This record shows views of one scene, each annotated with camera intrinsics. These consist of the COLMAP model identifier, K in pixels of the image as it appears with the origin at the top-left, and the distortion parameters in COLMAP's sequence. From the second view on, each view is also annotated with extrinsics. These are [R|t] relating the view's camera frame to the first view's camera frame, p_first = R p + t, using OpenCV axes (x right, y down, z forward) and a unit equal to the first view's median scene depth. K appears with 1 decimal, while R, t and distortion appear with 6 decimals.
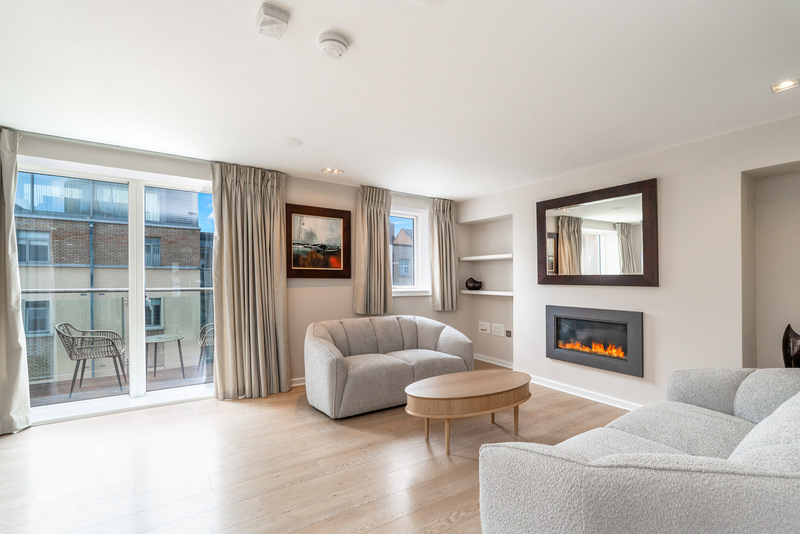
lens RADIAL K [[363.8, 0, 399.1], [0, 363.8, 281.7], [0, 0, 1]] dist [-0.001302, -0.000164]
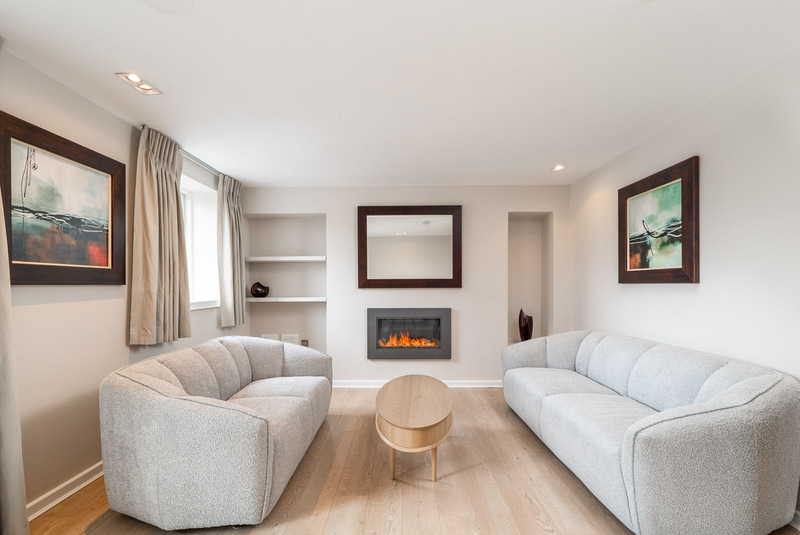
lens RADIAL K [[364.6, 0, 400.5], [0, 364.6, 285.3], [0, 0, 1]] dist [0.000574, 0.000133]
pose [[0.541788, -0.013193, 0.840412, -0.402682], [0.014294, 0.999877, 0.006482, -0.005737], [-0.840394, 0.008501, 0.541910, 0.360993]]
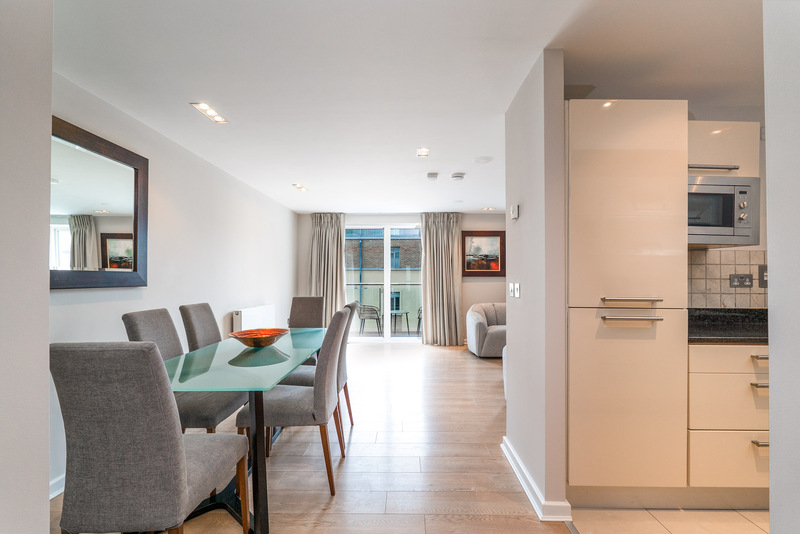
lens RADIAL K [[363.8, 0, 399.1], [0, 363.8, 281.7], [0, 0, 1]] dist [-0.001302, -0.000164]
pose [[0.833535, 0.003771, -0.552453, 0.342634], [-0.001263, 0.999987, 0.004919, 0.004555], [0.552464, -0.003402, 0.833529, -0.495157]]
